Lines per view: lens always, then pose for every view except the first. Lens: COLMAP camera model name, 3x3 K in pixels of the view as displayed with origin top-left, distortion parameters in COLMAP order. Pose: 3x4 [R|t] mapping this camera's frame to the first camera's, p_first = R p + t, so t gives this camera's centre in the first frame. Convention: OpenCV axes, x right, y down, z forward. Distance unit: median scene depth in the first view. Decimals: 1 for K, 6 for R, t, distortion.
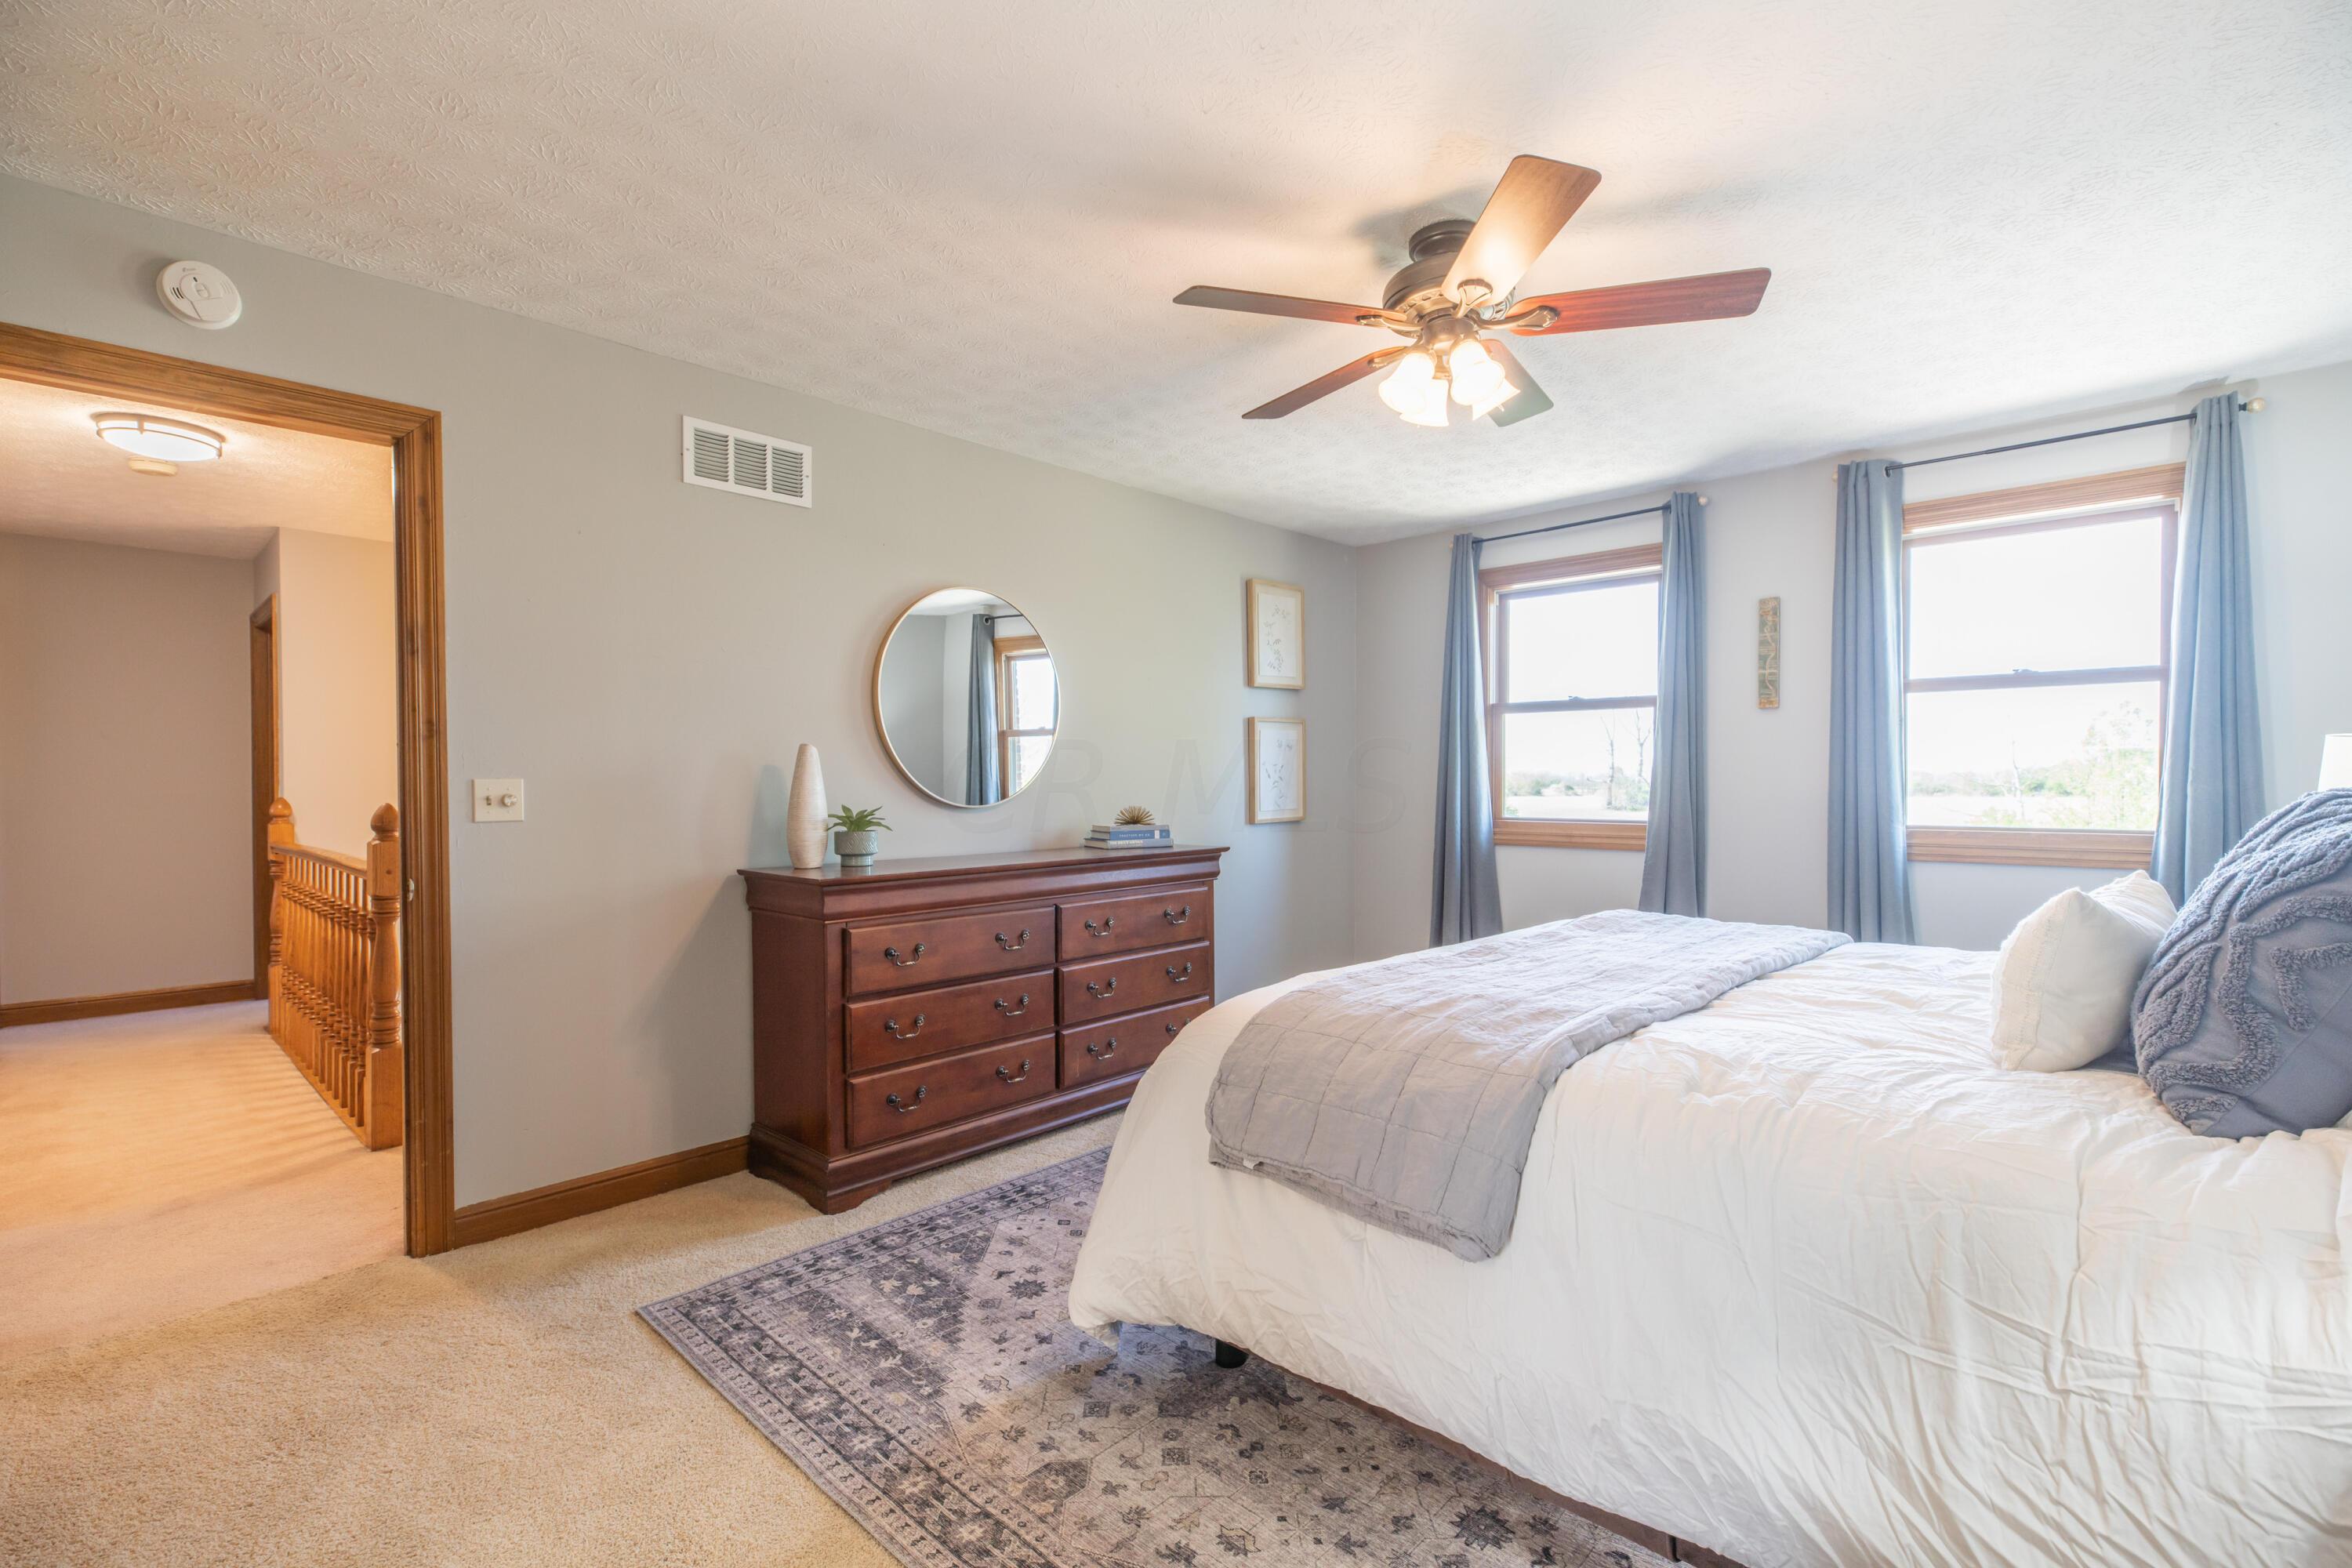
lens RADIAL K [[1057.2, 0, 1173.9], [0, 1057.2, 792.2], [0, 0, 1]] dist [0.003162, -0.002662]
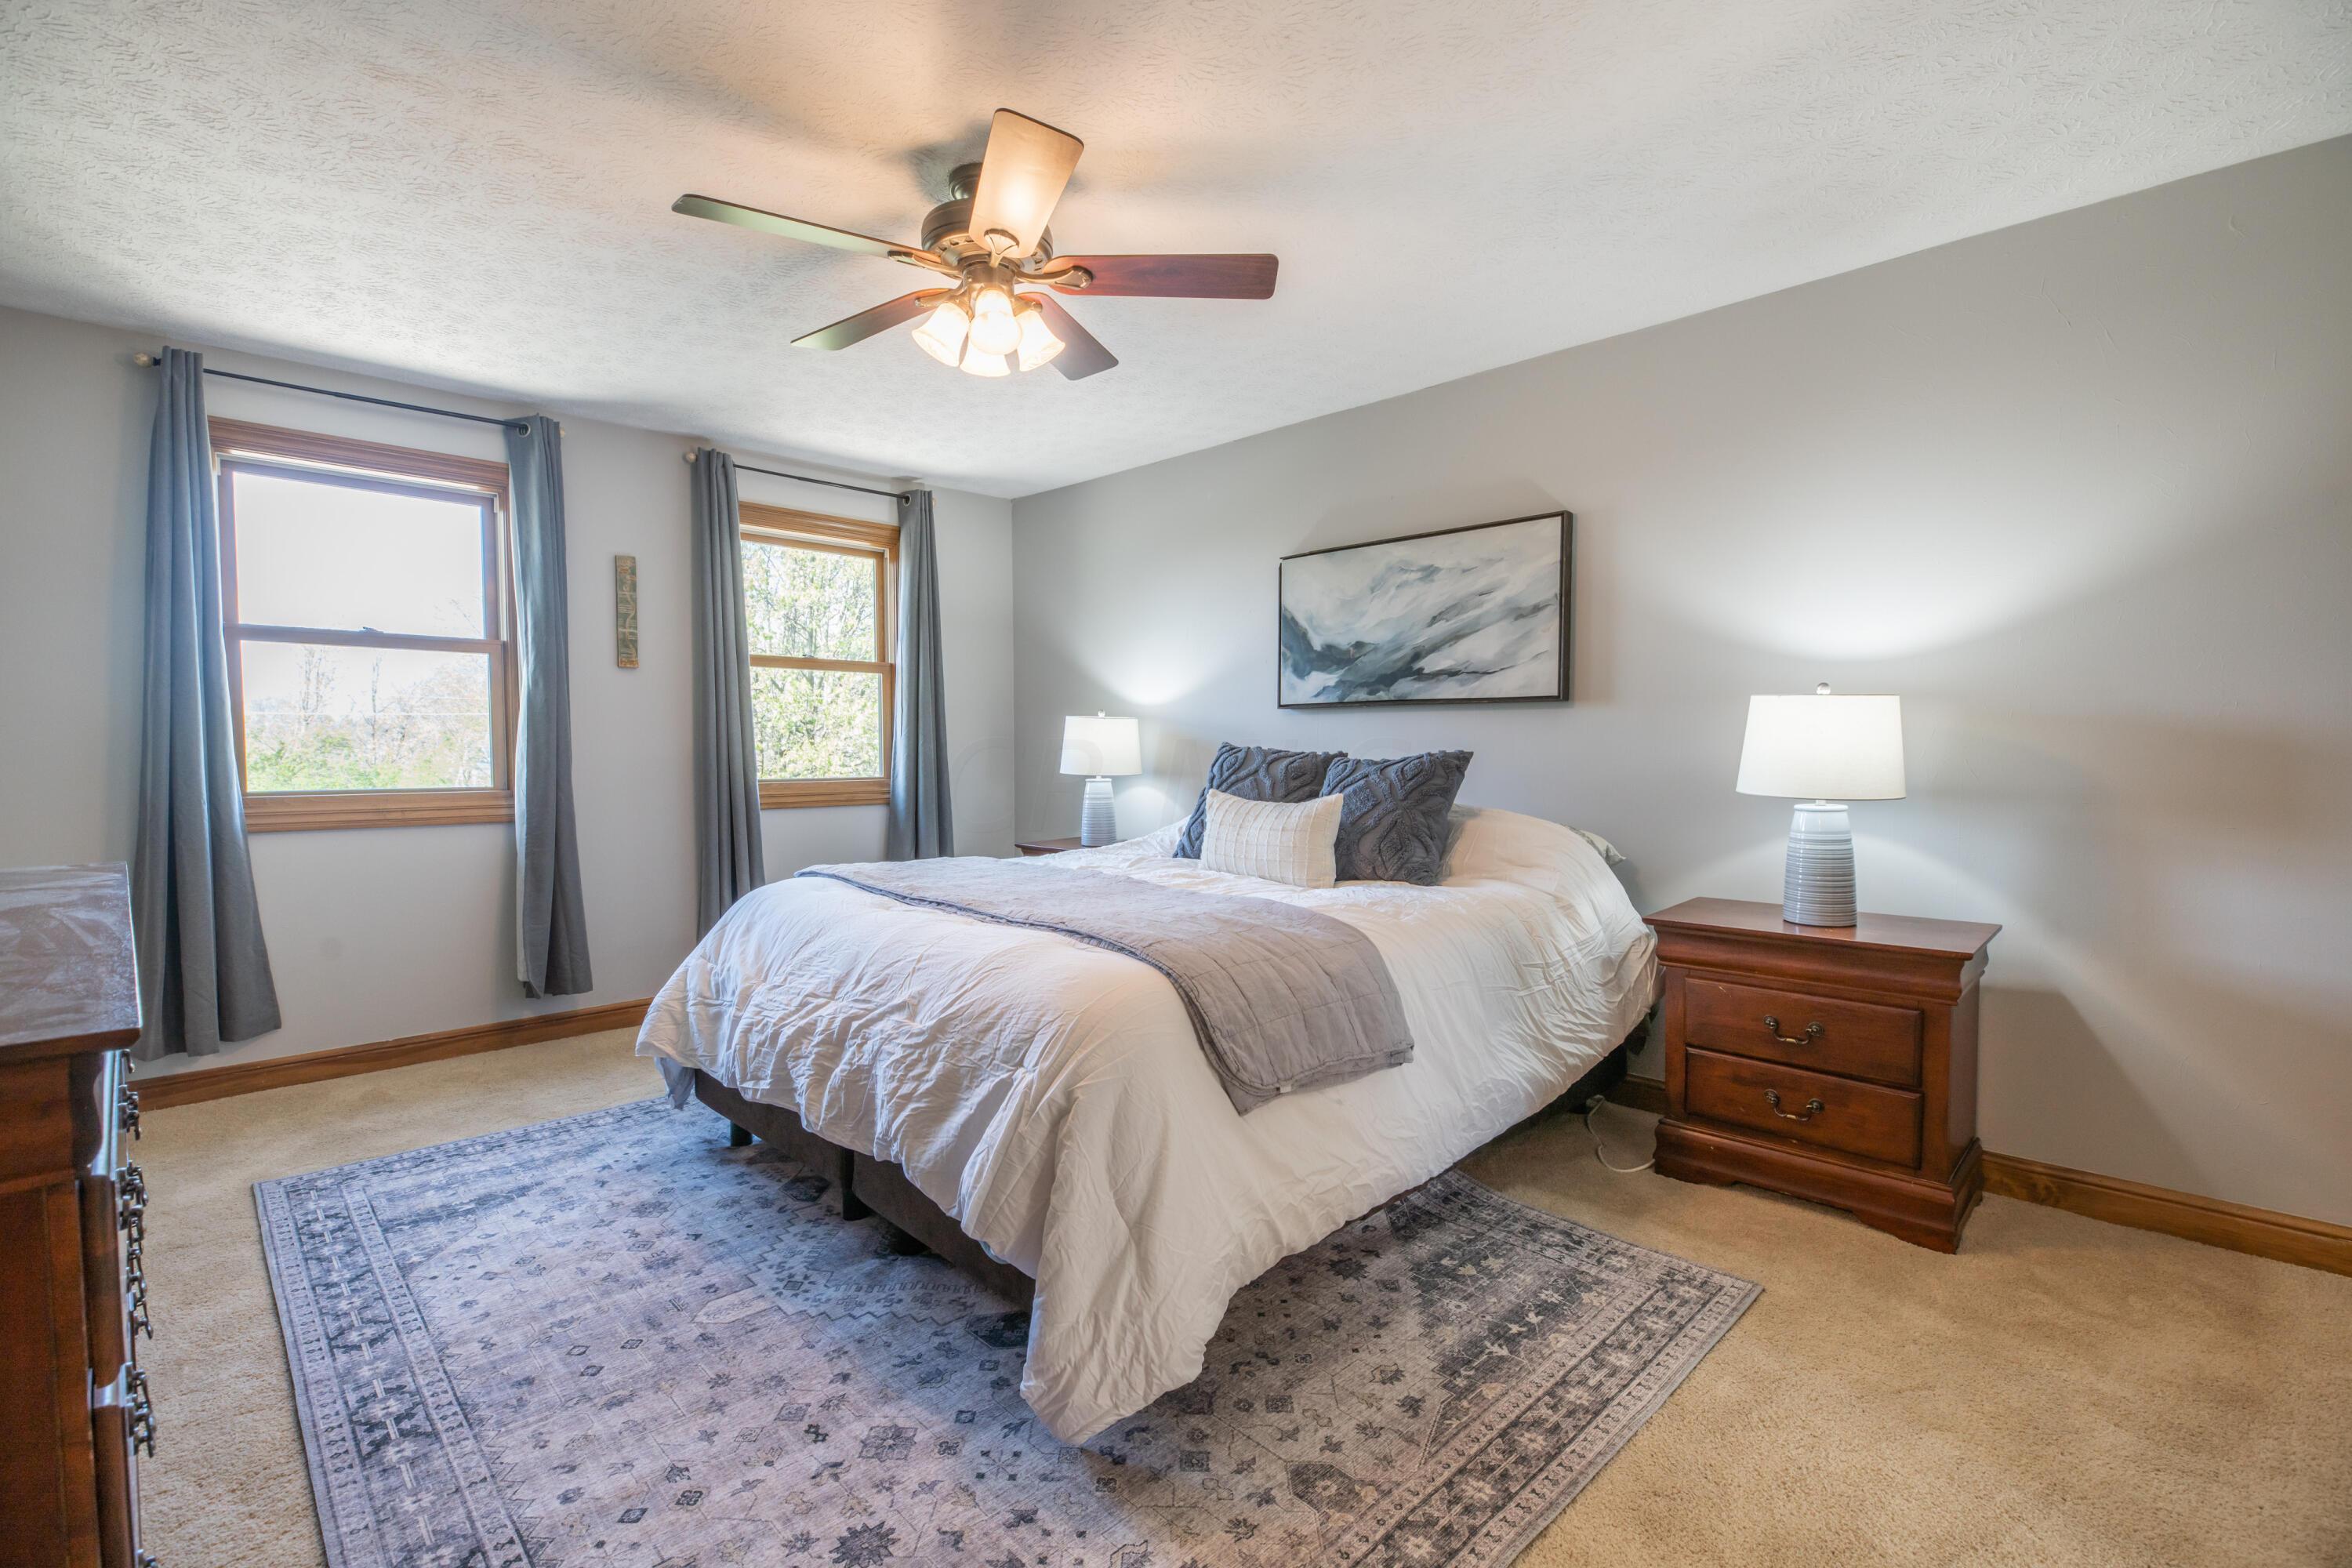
lens RADIAL K [[1057.2, 0, 1176.3], [0, 1057.2, 788.3], [0, 0, 1]] dist [0.003162, -0.002662]
pose [[0.029456, -0.036842, 0.998887, -0.420384], [0.005925, 0.999309, 0.036683, 0.000727], [-0.999549, 0.004838, 0.029654, 0.452074]]
